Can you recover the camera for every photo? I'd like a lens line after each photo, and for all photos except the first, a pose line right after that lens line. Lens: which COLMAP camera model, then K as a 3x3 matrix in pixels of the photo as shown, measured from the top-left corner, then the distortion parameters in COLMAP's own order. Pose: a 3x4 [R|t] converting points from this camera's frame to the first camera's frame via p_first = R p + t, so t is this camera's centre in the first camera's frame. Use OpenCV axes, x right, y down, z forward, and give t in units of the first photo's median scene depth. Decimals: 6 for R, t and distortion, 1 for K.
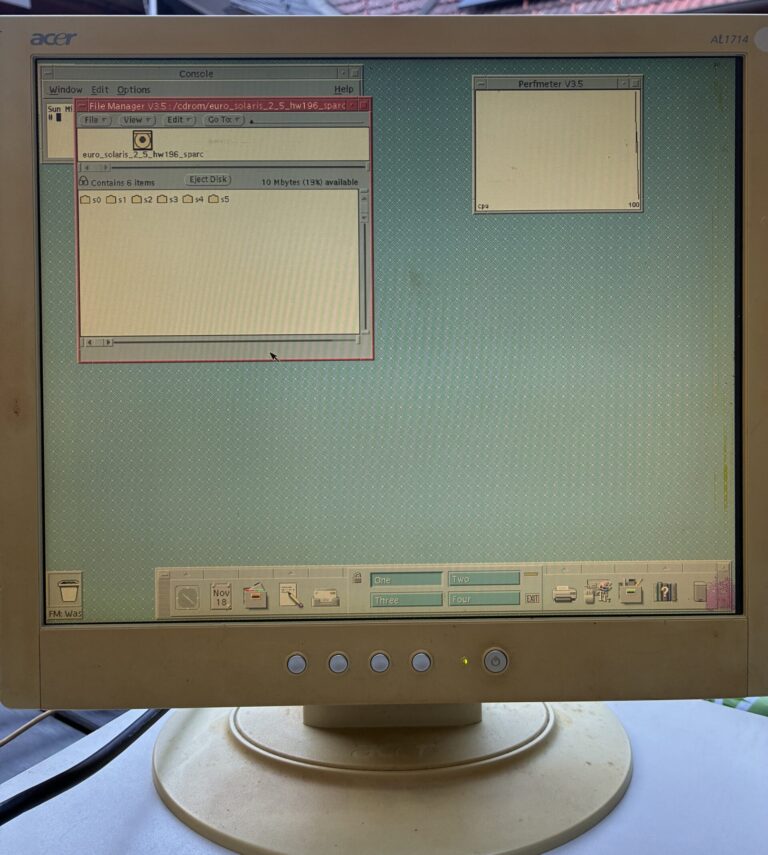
lens RADIAL K [[843.1, 0, 386.4], [0, 843.1, 427.1], [0, 0, 1]] dist [-0.012328, 0.000000]
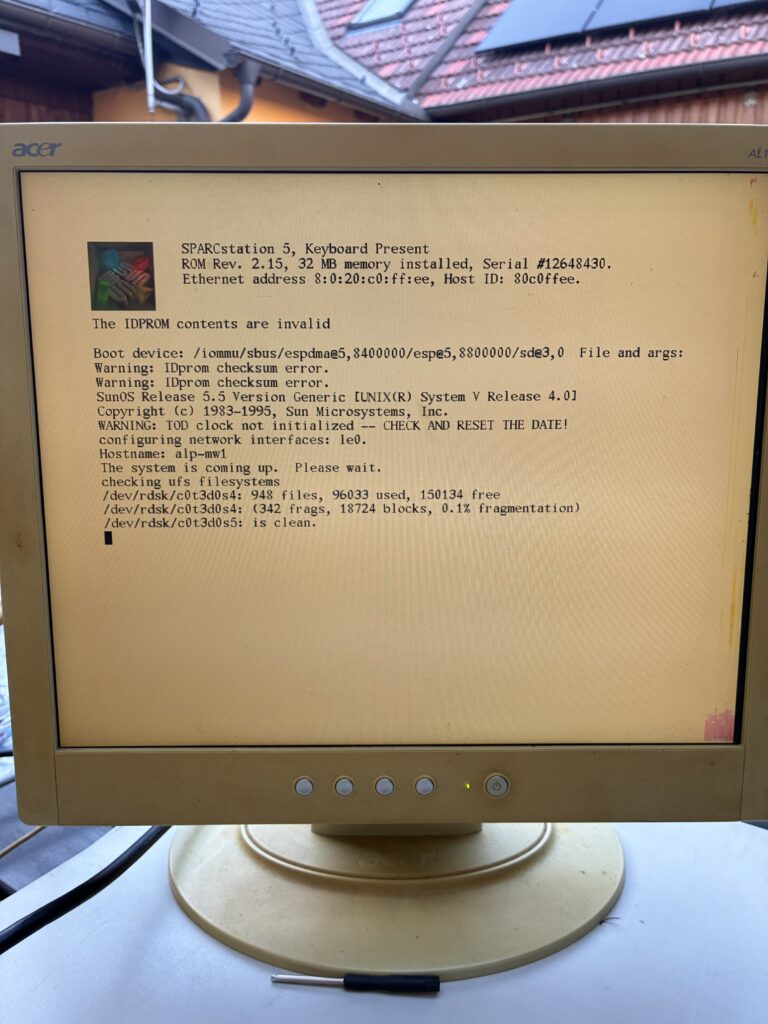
lens RADIAL K [[809.8, 0, 390.3], [0, 809.8, 516.8], [0, 0, 1]] dist [0.001464, -0.018527]
pose [[0.999943, 0.009083, -0.005679, 0.001816], [-0.008196, 0.990058, 0.140420, -0.183545], [0.006898, -0.140365, 0.990076, 0.061776]]
